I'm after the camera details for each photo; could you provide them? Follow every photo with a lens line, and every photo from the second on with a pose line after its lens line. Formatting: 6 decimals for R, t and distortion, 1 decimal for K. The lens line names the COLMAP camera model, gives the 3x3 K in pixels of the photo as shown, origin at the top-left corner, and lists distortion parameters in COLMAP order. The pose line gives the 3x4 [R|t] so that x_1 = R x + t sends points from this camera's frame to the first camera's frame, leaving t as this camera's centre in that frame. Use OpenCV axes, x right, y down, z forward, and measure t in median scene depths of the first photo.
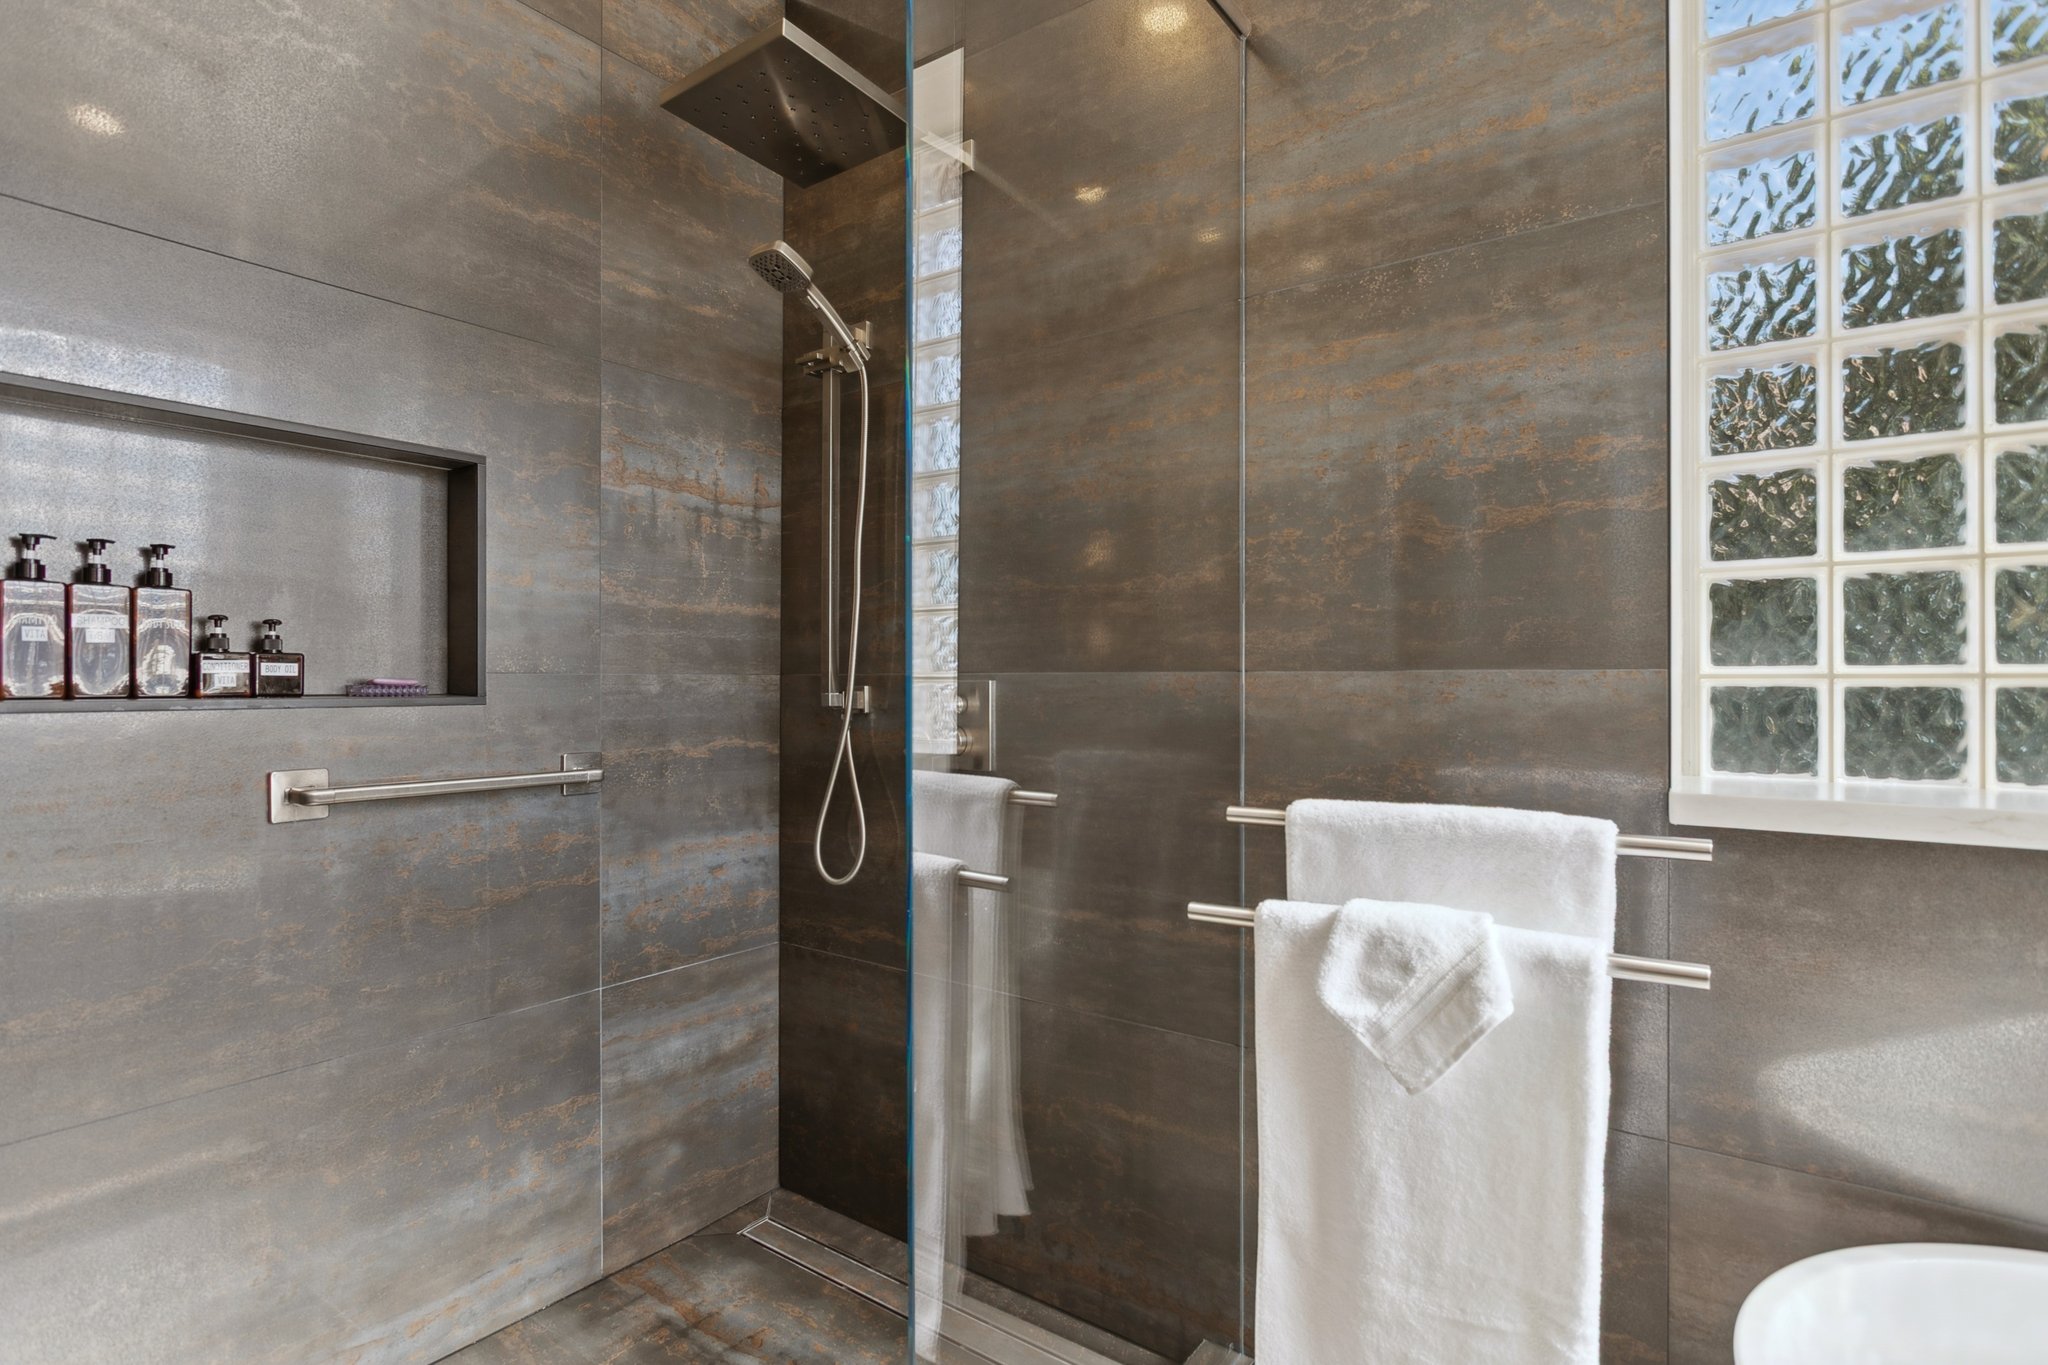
lens RADIAL K [[1027.3, 0, 1018.7], [0, 1027.3, 680.0], [0, 0, 1]] dist [-0.006574, 0.002560]
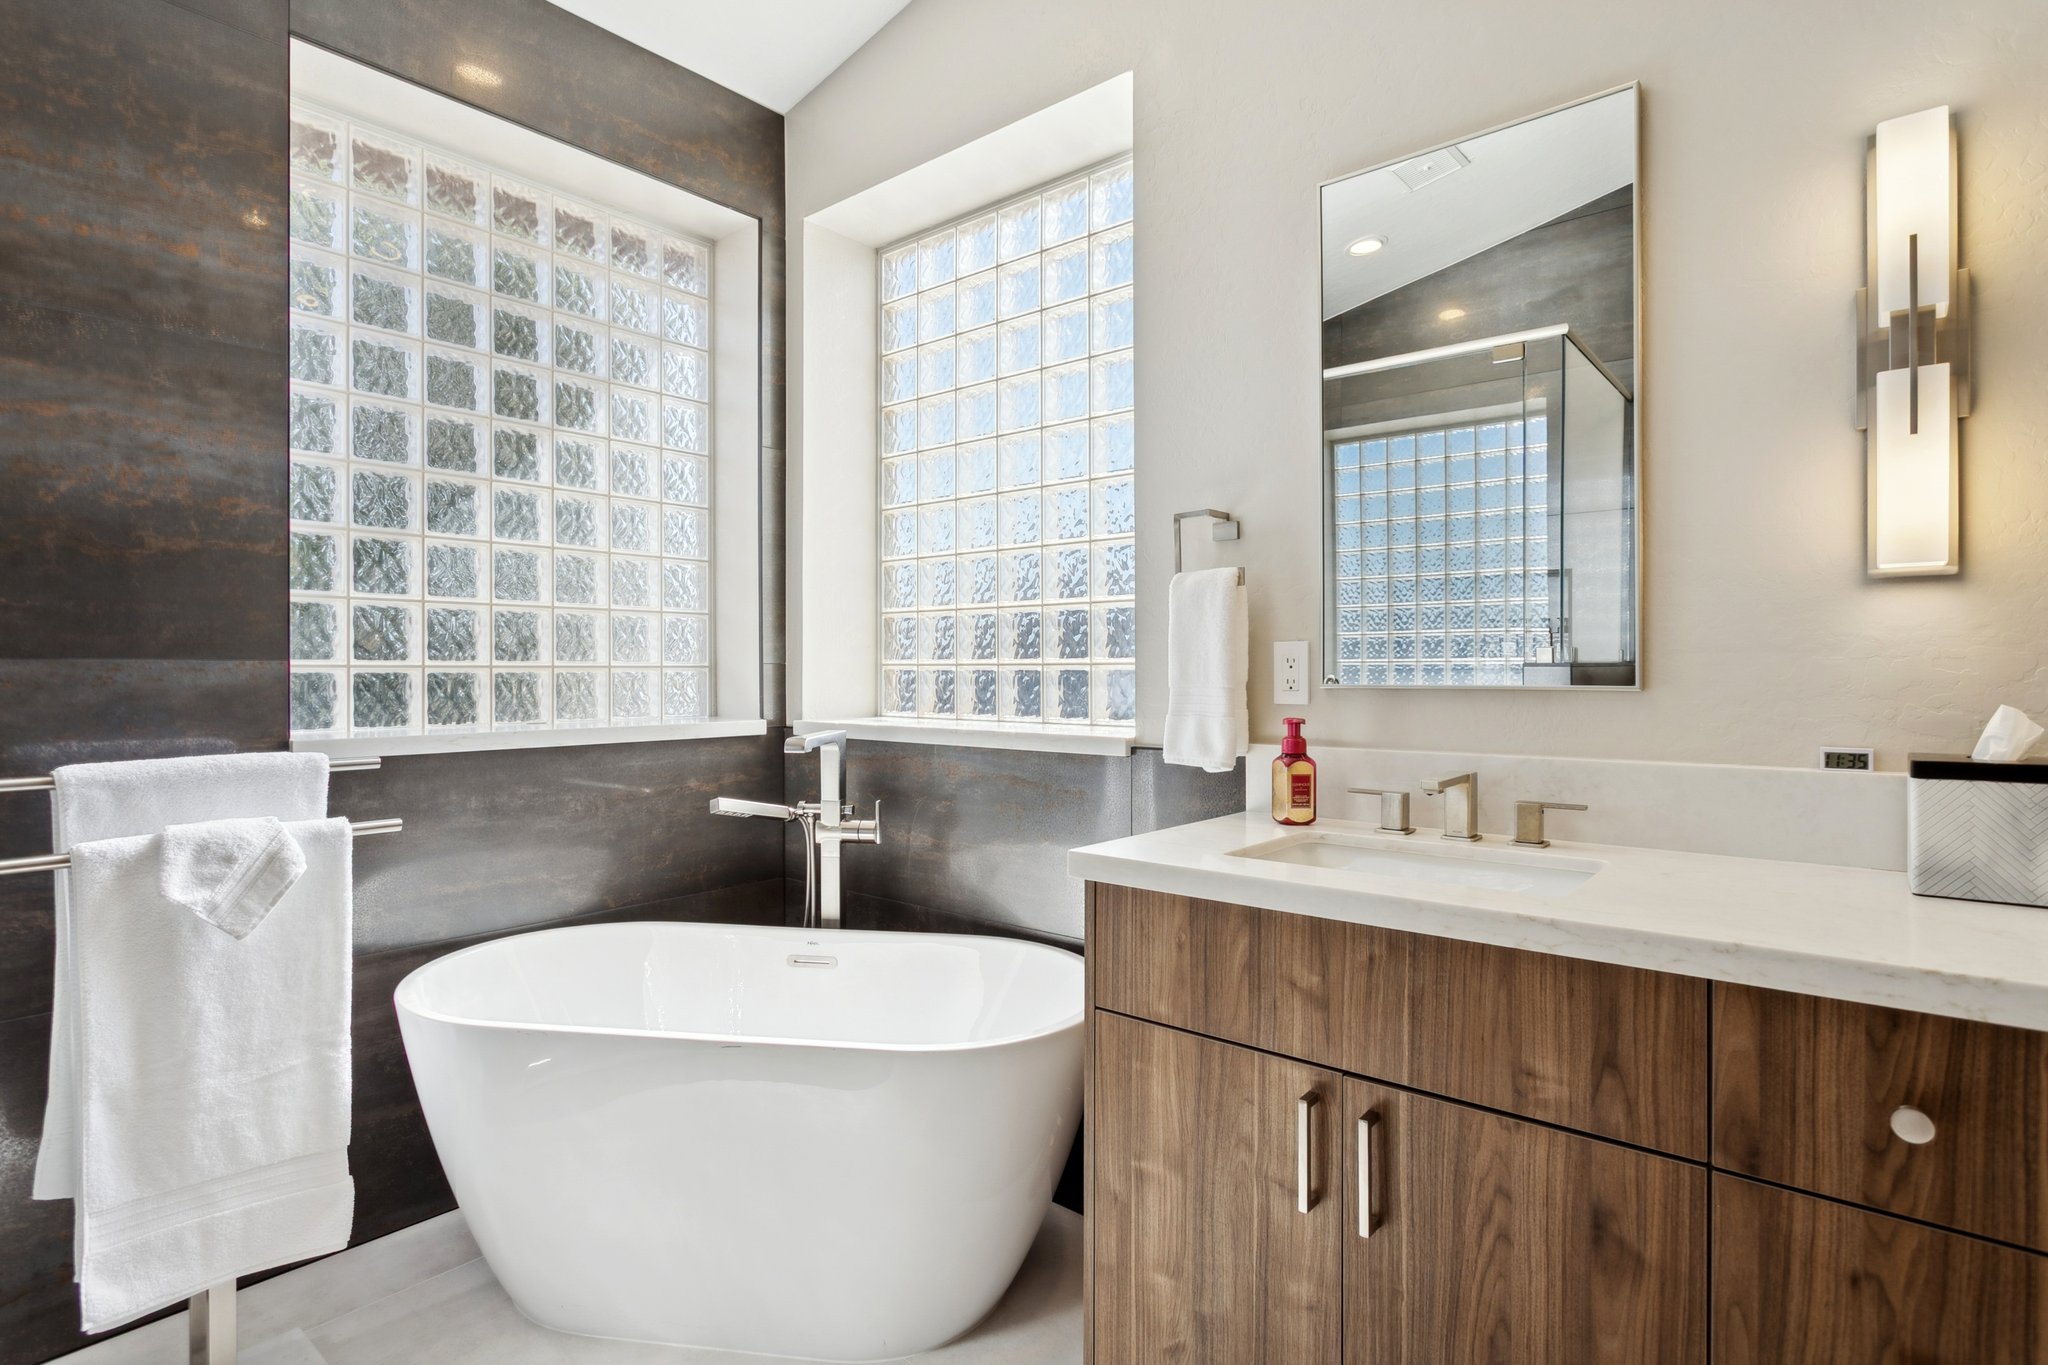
lens RADIAL K [[1027.3, 0, 1016.2], [0, 1027.3, 671.5], [0, 0, 1]] dist [-0.006574, 0.002560]
pose [[0.077301, -0.000024, 0.997008, -0.772635], [-0.002224, 0.999998, 0.000196, 0.002300], [-0.997005, -0.002233, 0.077300, -0.197143]]
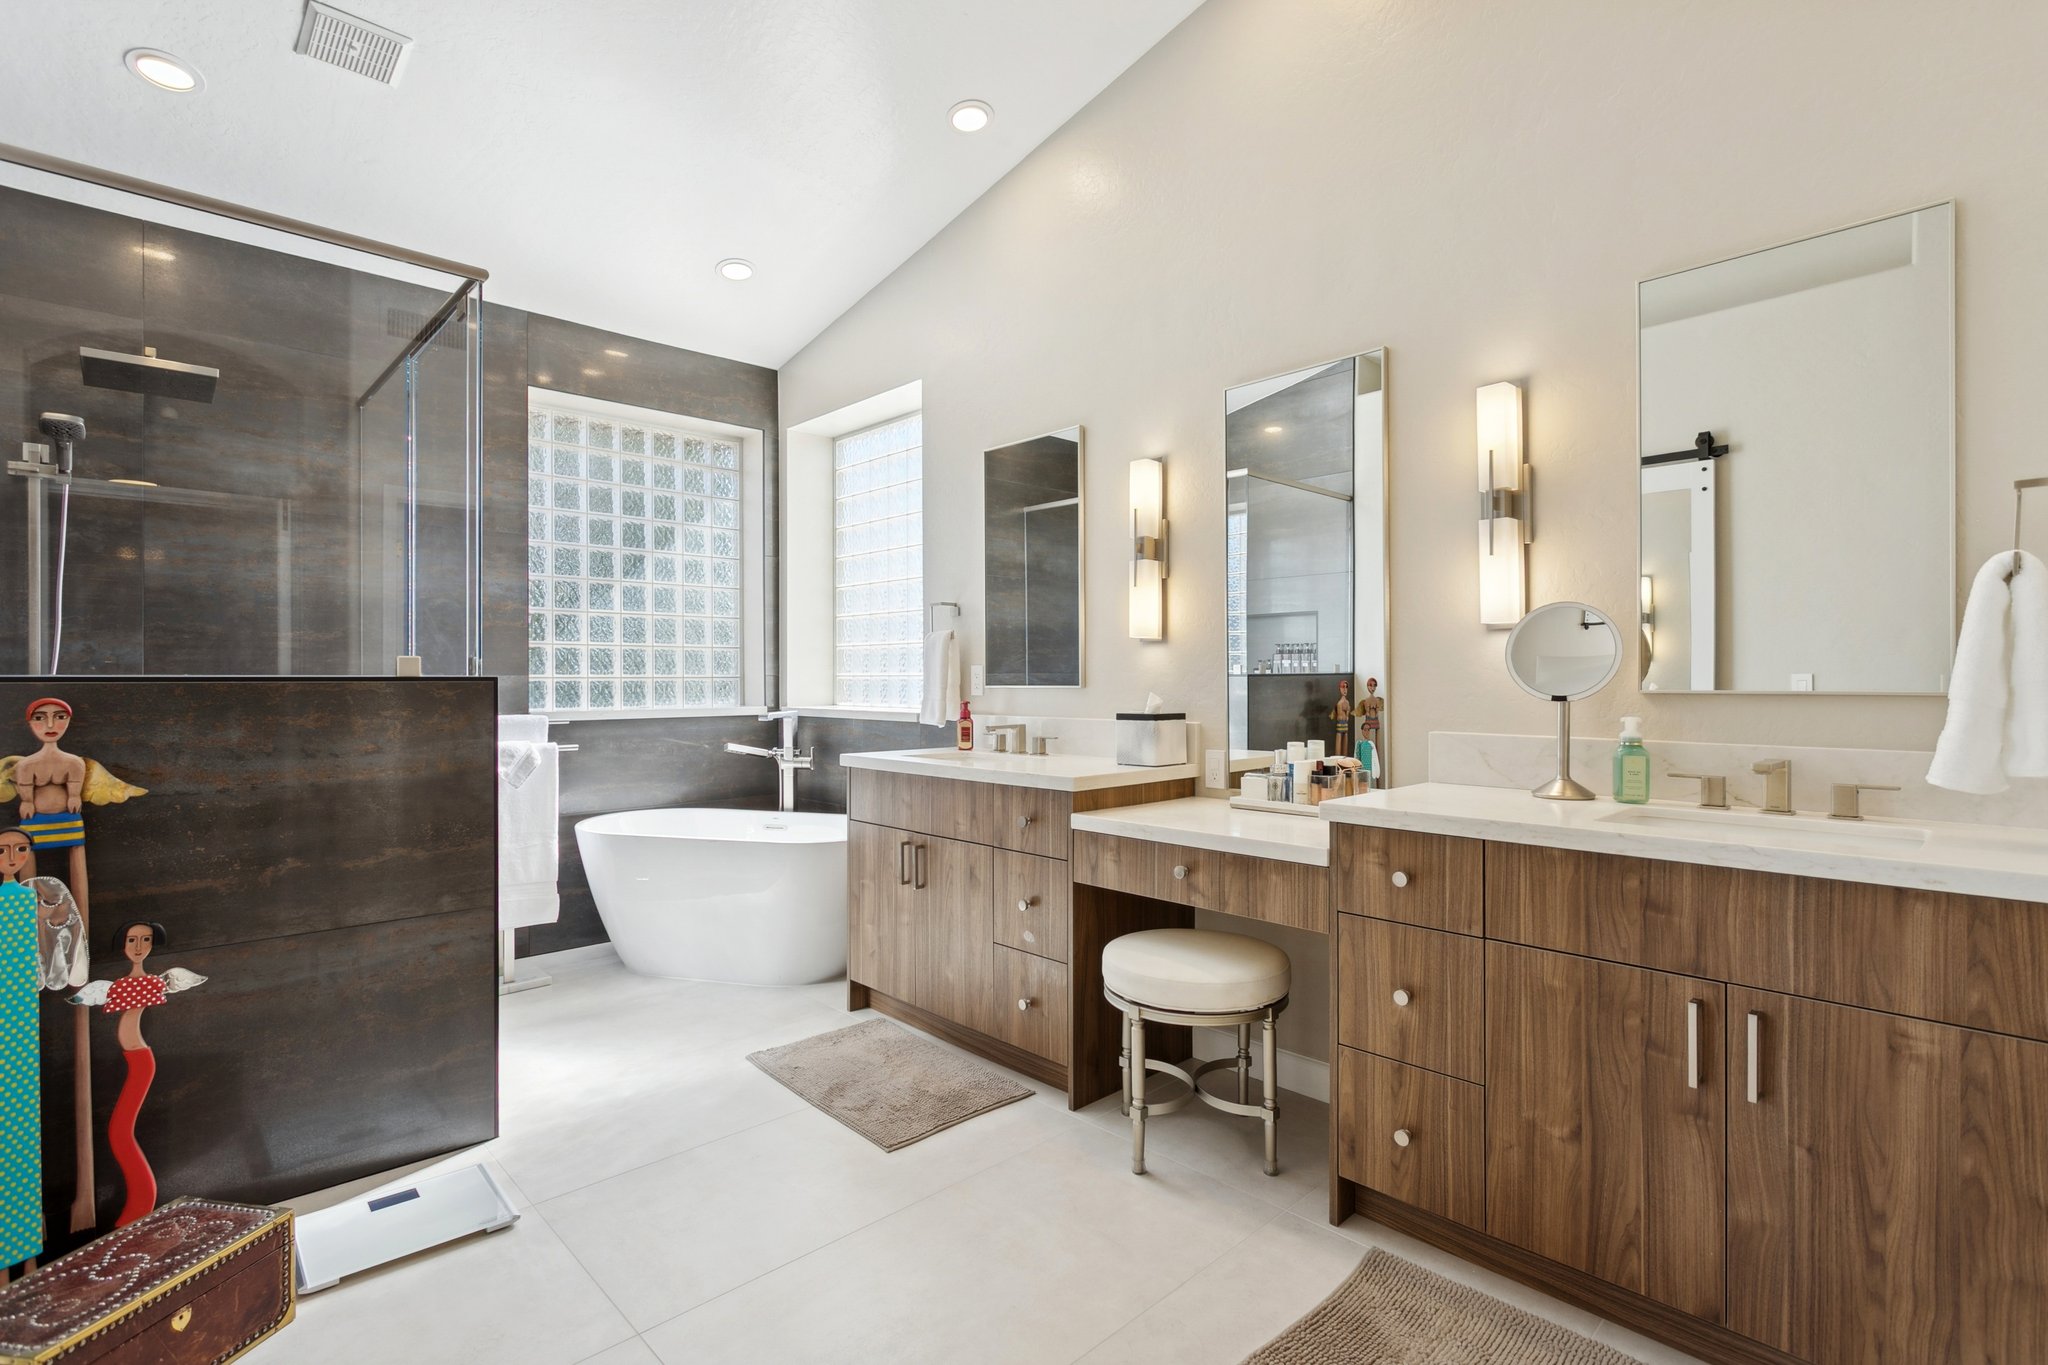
lens RADIAL K [[966.7, 0, 1016.6], [0, 966.7, 679.9], [0, 0, 1]] dist [-0.003050, 0.002282]
pose [[0.190303, -0.001296, 0.981724, -2.043545], [0.000178, 0.999999, 0.001286, -0.000523], [-0.981725, -0.000070, 0.190303, -1.100666]]
